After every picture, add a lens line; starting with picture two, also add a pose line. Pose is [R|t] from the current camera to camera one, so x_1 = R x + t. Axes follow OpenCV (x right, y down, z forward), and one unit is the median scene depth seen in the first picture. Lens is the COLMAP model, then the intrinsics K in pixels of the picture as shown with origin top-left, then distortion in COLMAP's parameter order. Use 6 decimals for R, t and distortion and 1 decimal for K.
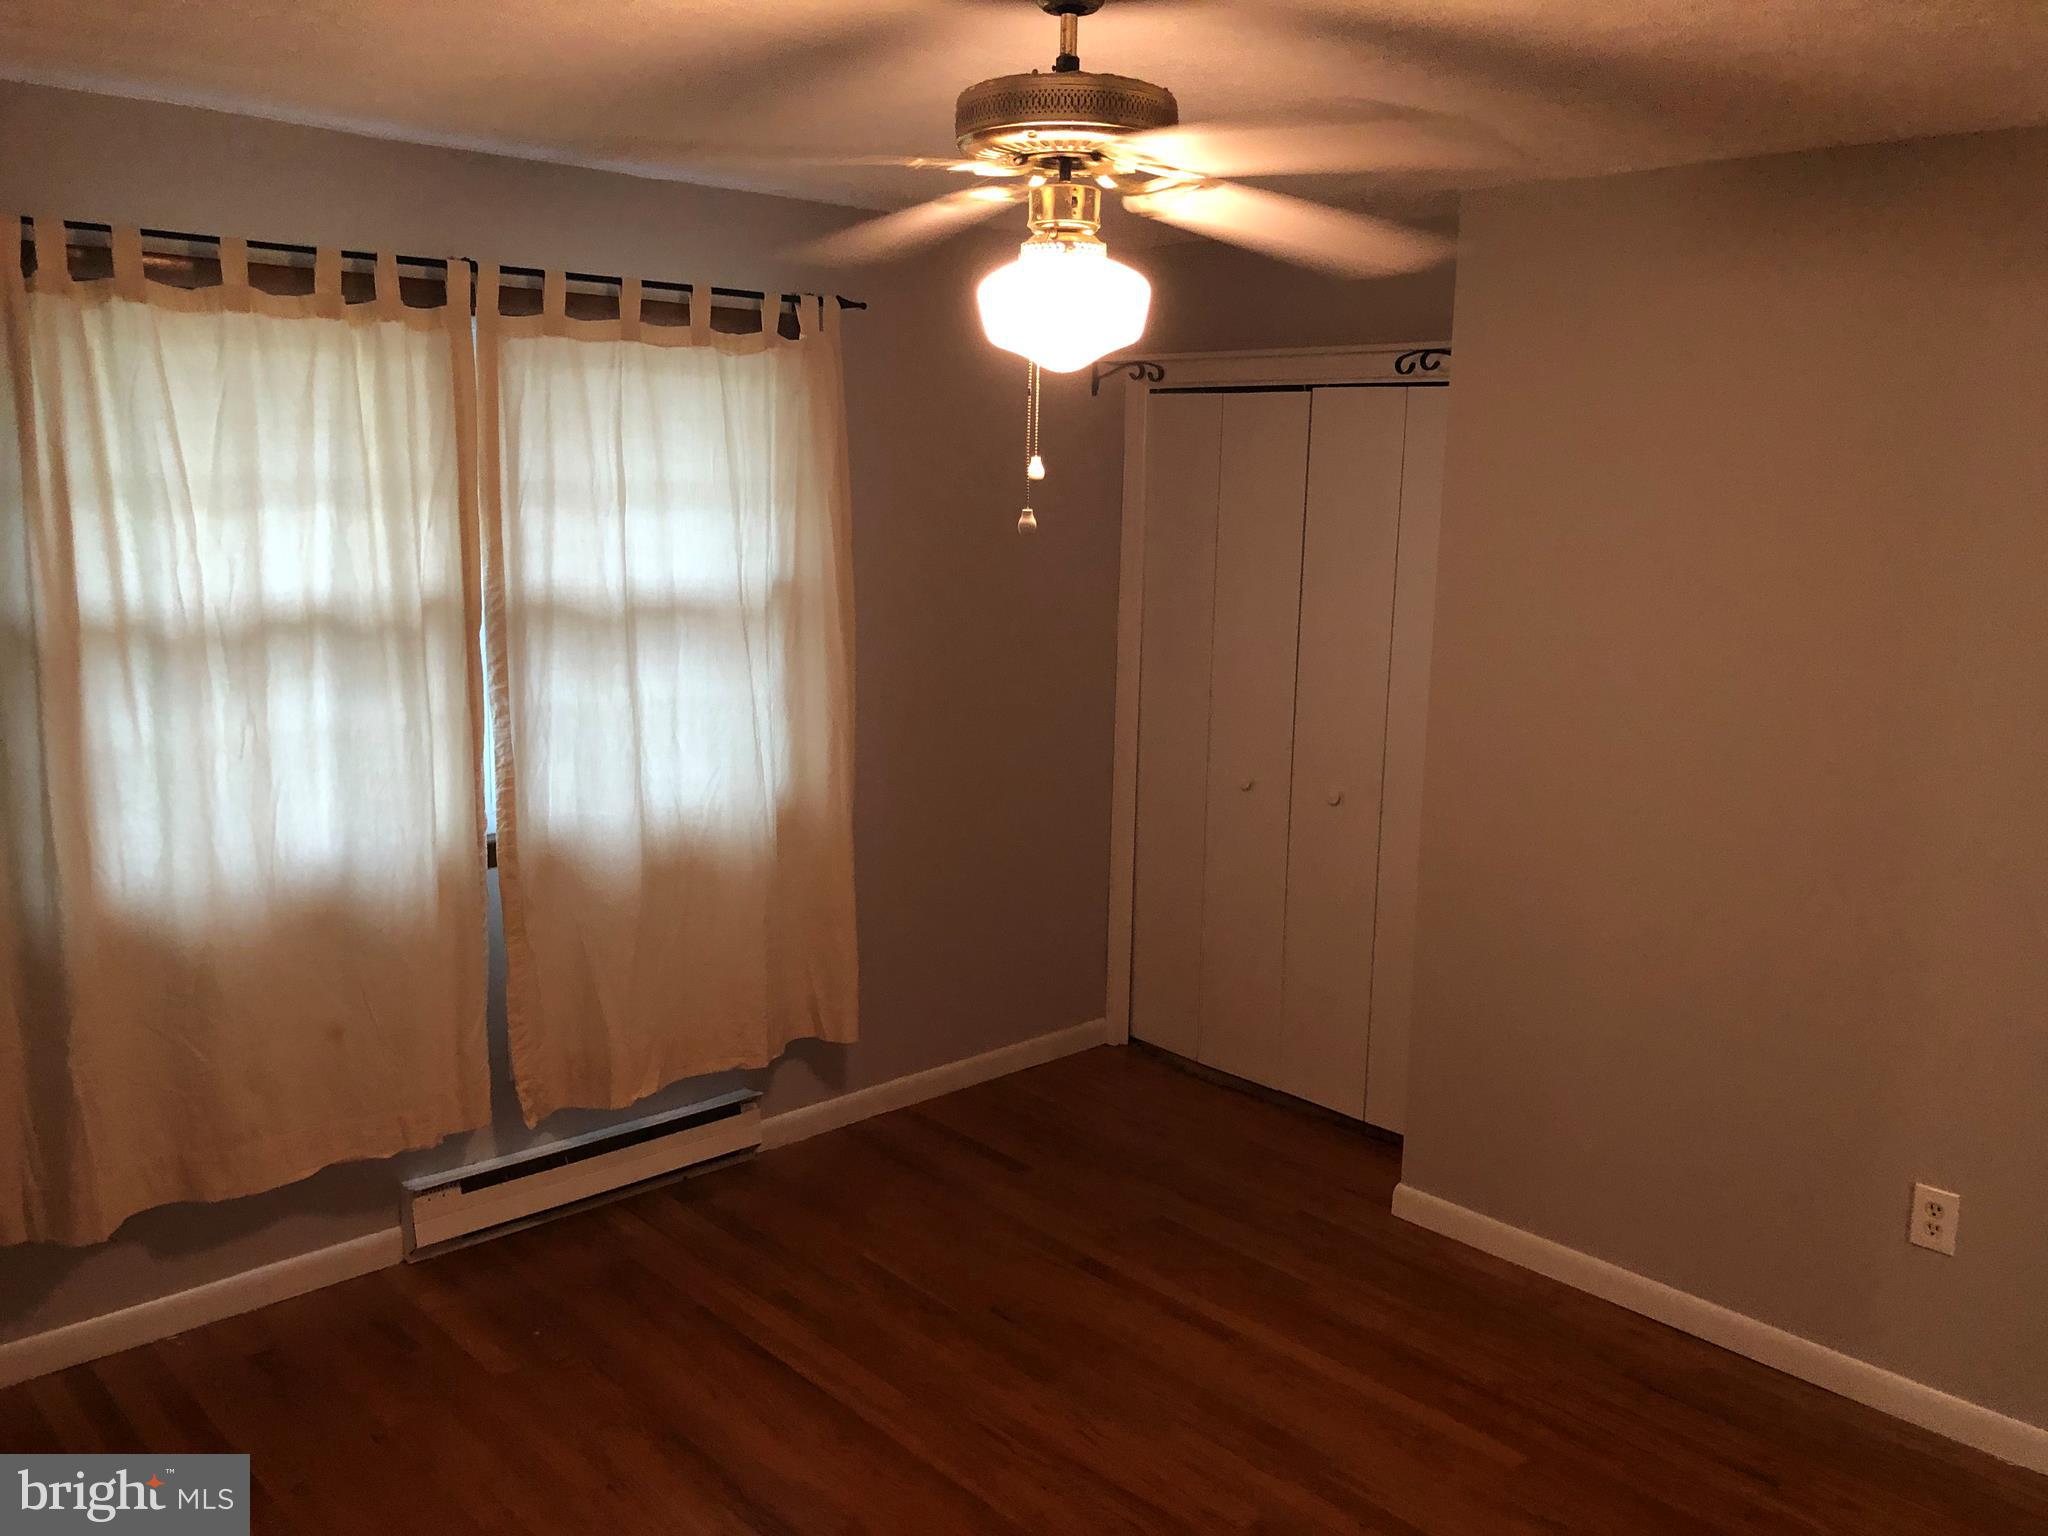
lens RADIAL K [[1763.2, 0, 1024.0], [0, 1763.2, 768.0], [0, 0, 1]] dist [0.005920, 0.008045]
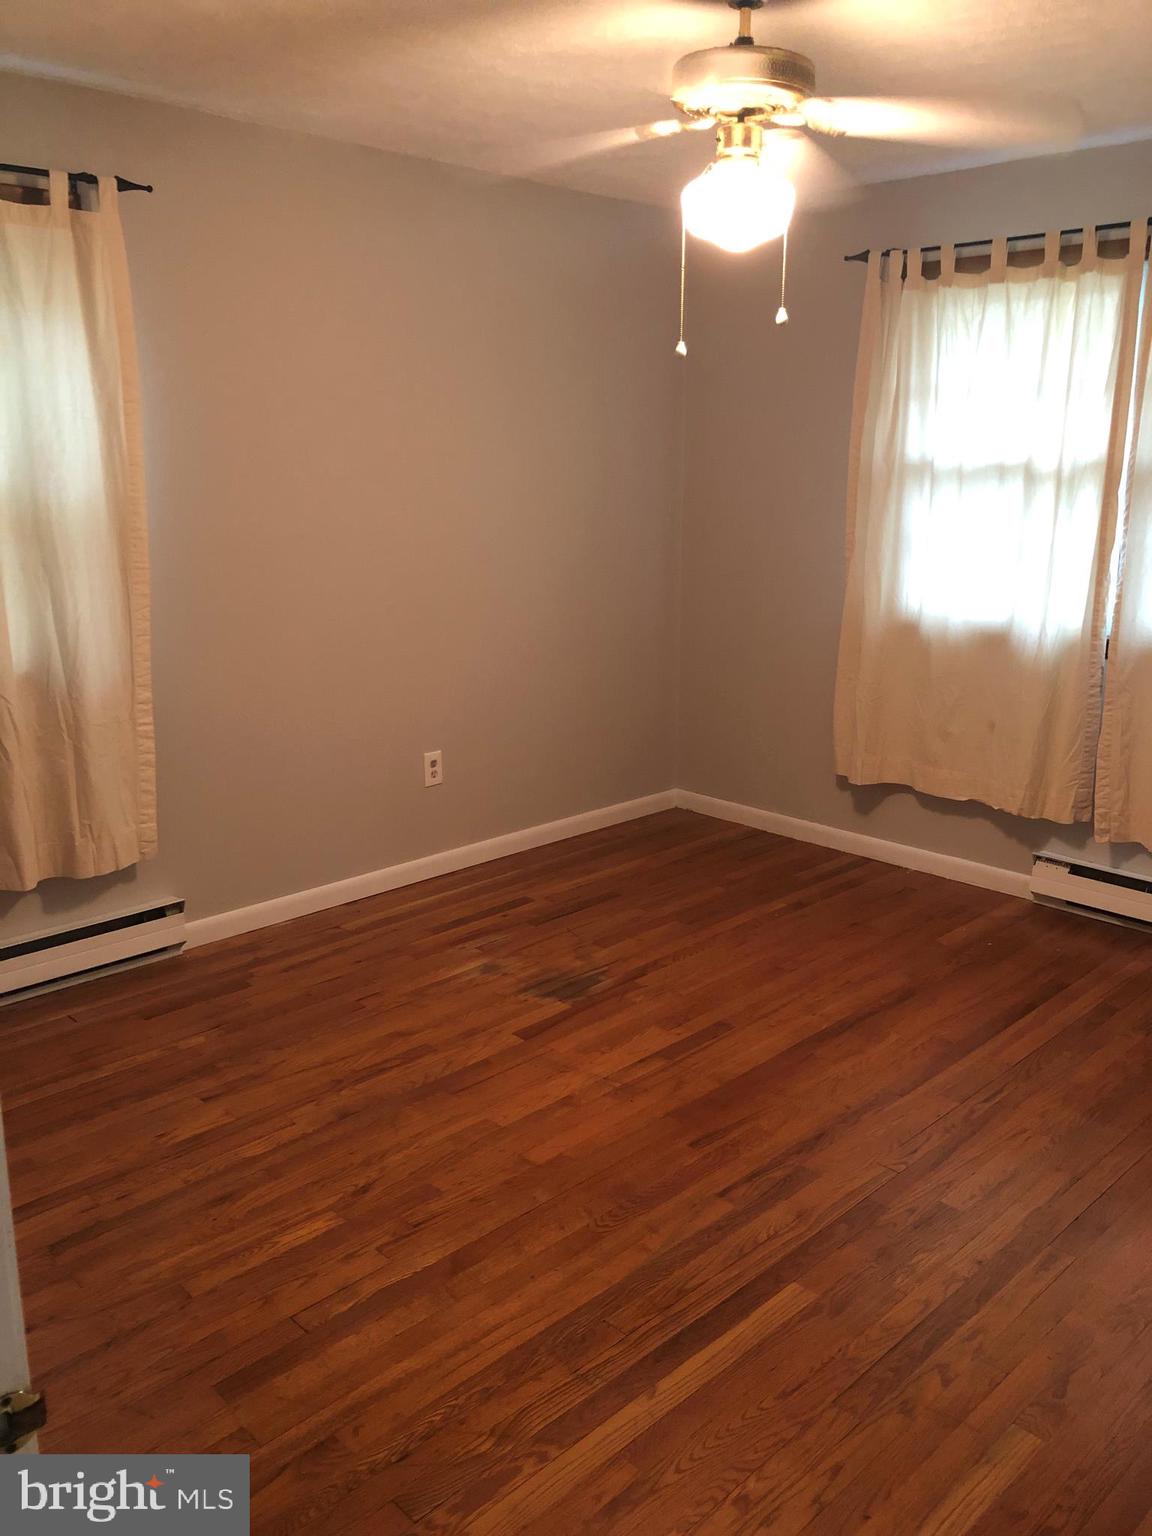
lens RADIAL K [[1322.4, 0, 576.0], [0, 1322.4, 768.0], [0, 0, 1]] dist [0.005920, 0.008045]
pose [[0.005596, 0.206094, -0.978516, 0.886302], [-0.175803, 0.963493, 0.201925, 0.004509], [0.984409, 0.170896, 0.041623, 0.624758]]
